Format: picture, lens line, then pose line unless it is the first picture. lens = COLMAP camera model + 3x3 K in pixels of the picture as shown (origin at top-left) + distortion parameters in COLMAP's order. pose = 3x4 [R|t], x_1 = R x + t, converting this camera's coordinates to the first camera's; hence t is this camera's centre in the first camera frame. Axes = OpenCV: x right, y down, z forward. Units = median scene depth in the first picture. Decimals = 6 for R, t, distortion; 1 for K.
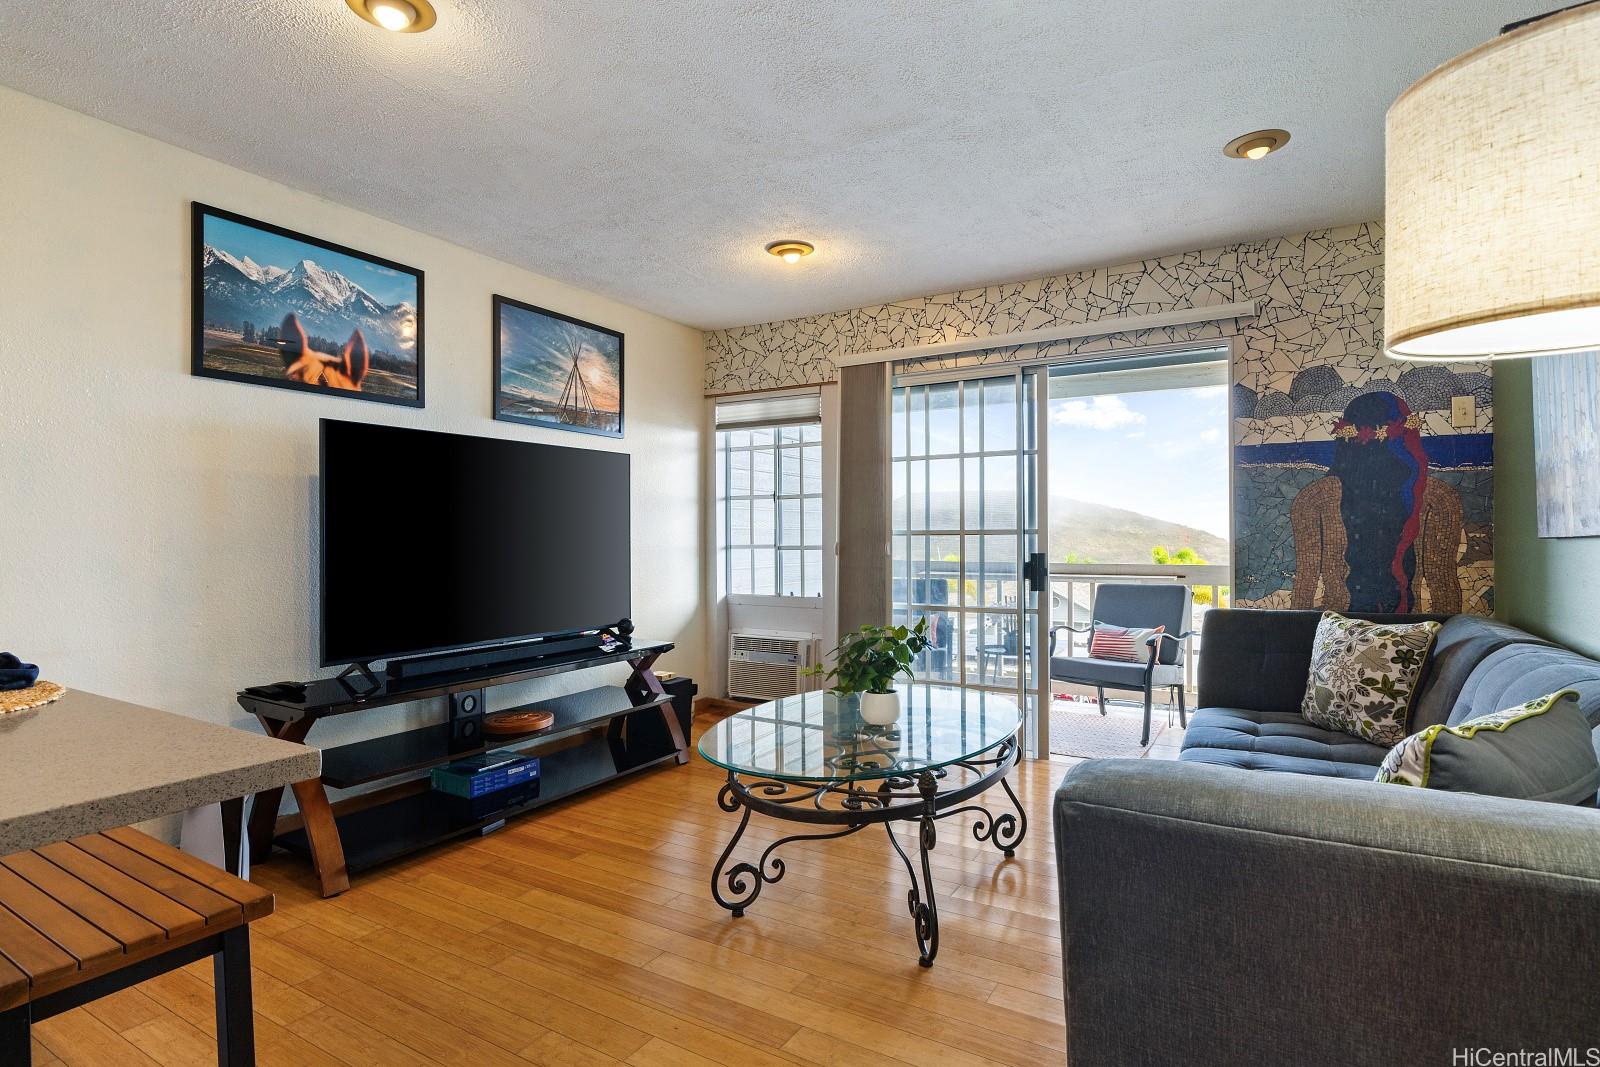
lens RADIAL K [[810.9, 0, 800.5], [0, 810.9, 534.8], [0, 0, 1]] dist [0.001157, 0.000177]
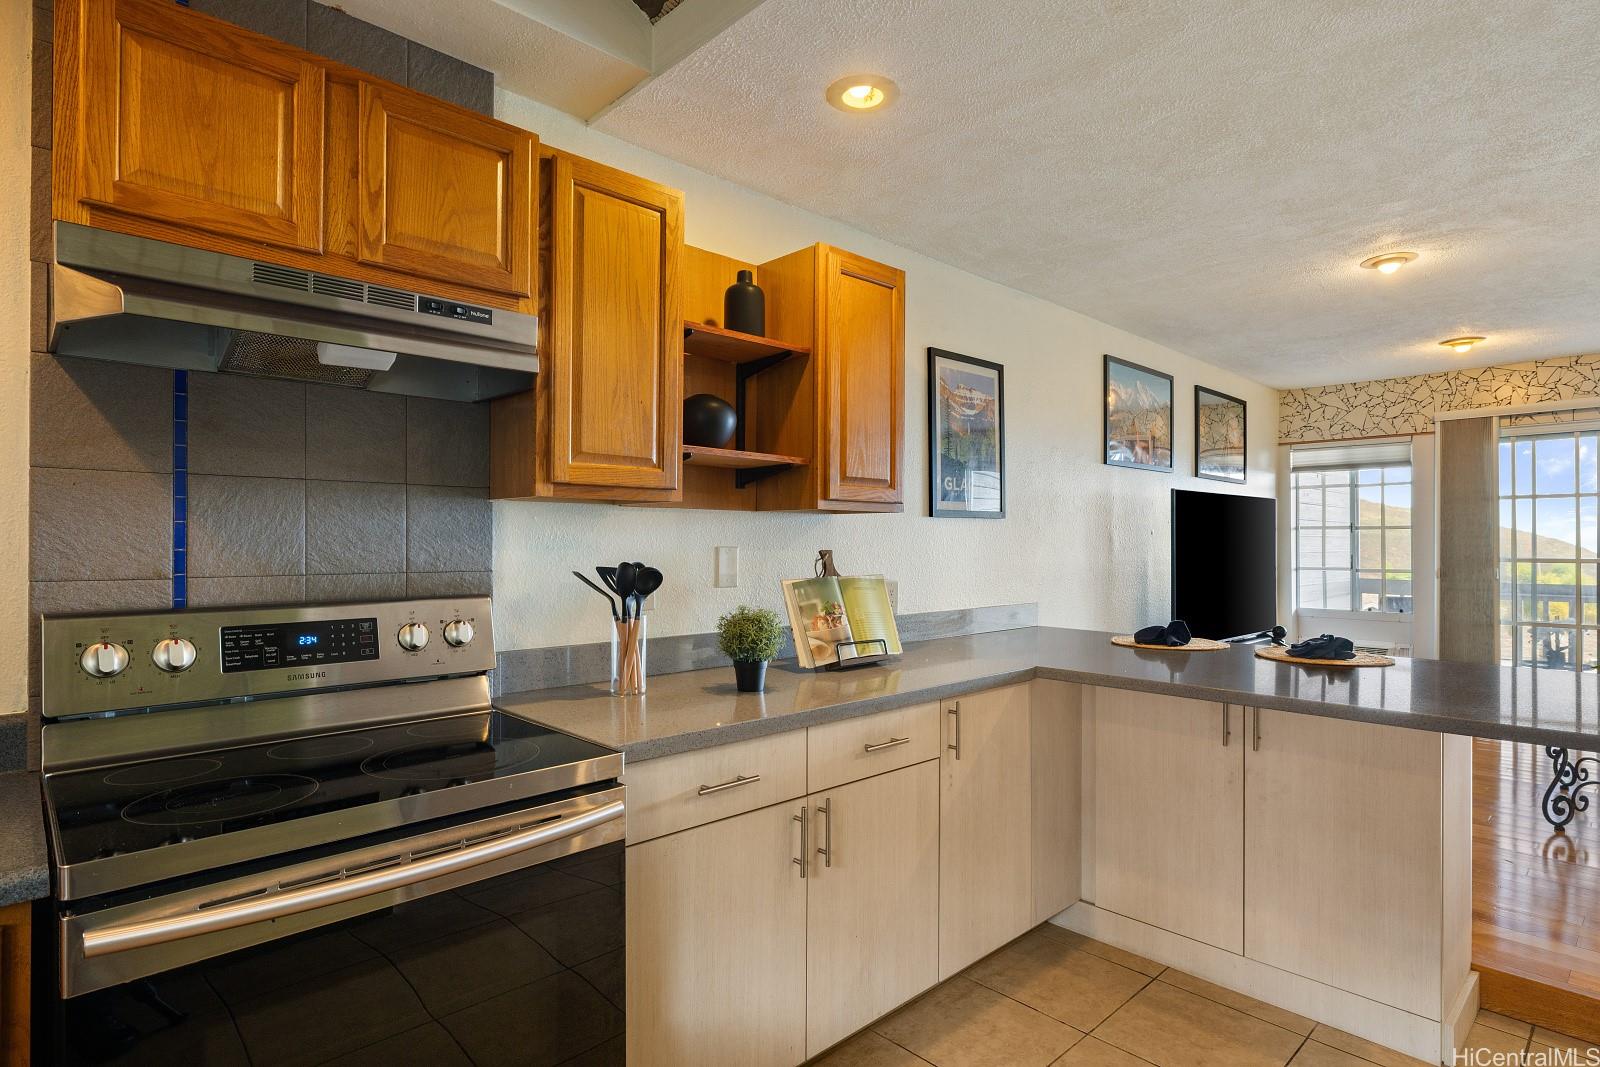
lens RADIAL K [[847.9, 0, 796.8], [0, 847.9, 540.1], [0, 0, 1]] dist [-0.000660, -0.000555]
pose [[0.968031, -0.003181, -0.250810, -0.537486], [0.001799, 0.999982, -0.005742, -0.024165], [0.250824, 0.005107, 0.968019, -0.431492]]
